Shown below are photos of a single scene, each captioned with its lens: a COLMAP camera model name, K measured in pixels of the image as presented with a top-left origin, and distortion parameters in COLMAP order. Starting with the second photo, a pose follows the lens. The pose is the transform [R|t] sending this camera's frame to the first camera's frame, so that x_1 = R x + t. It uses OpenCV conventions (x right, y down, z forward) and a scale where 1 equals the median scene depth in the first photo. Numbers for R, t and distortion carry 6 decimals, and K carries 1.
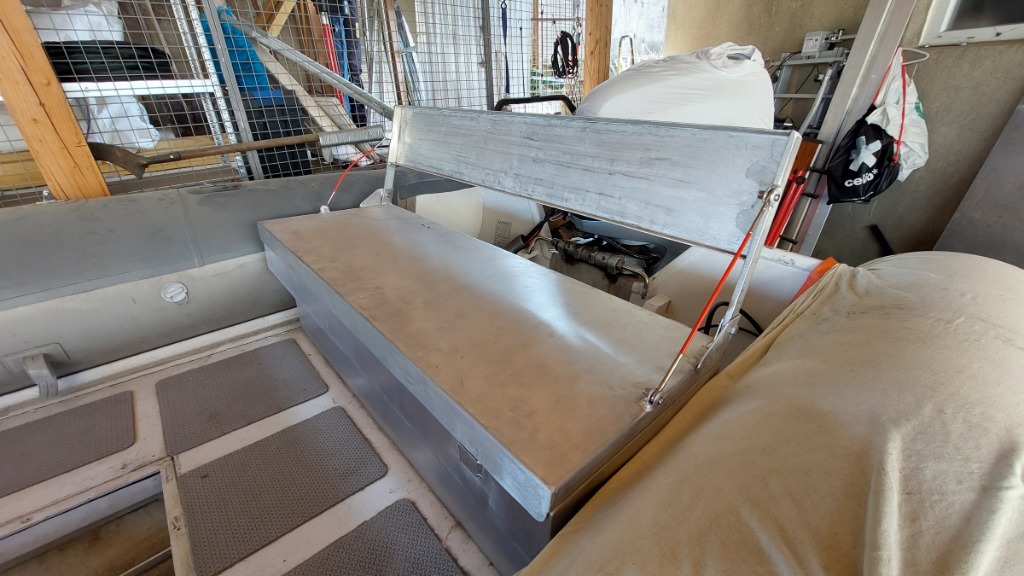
lens RADIAL K [[403.6, 0, 512.5], [0, 403.6, 286.0], [0, 0, 1]] dist [-0.016839, 0.000282]
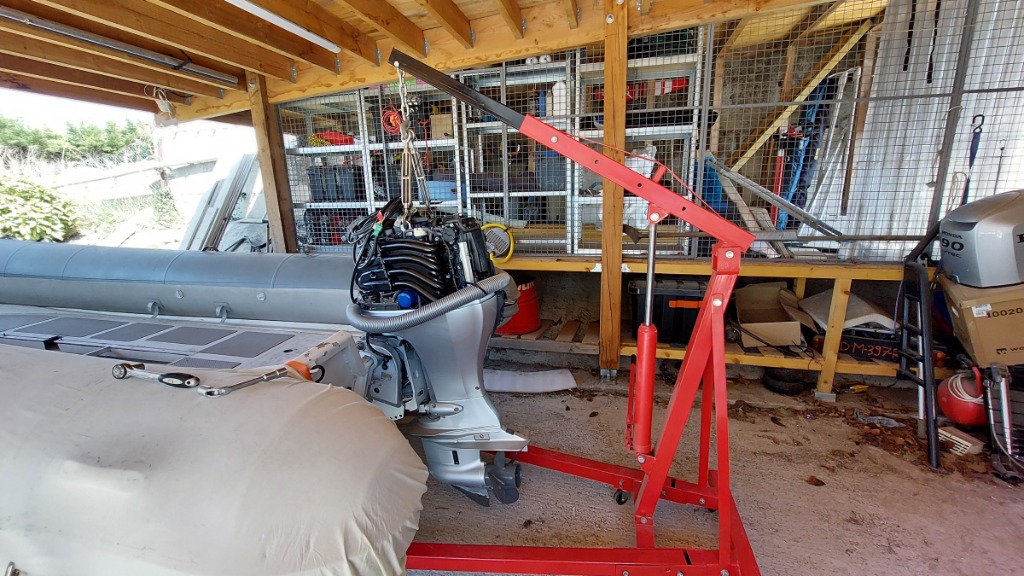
lens RADIAL K [[404.1, 0, 515.3], [0, 404.1, 285.4], [0, 0, 1]] dist [-0.014541, -0.000344]
pose [[0.542305, 0.199986, -0.816034, 0.414248], [-0.374942, 0.926786, -0.022043, 0.195111], [0.751880, 0.317919, 0.577584, -0.549522]]
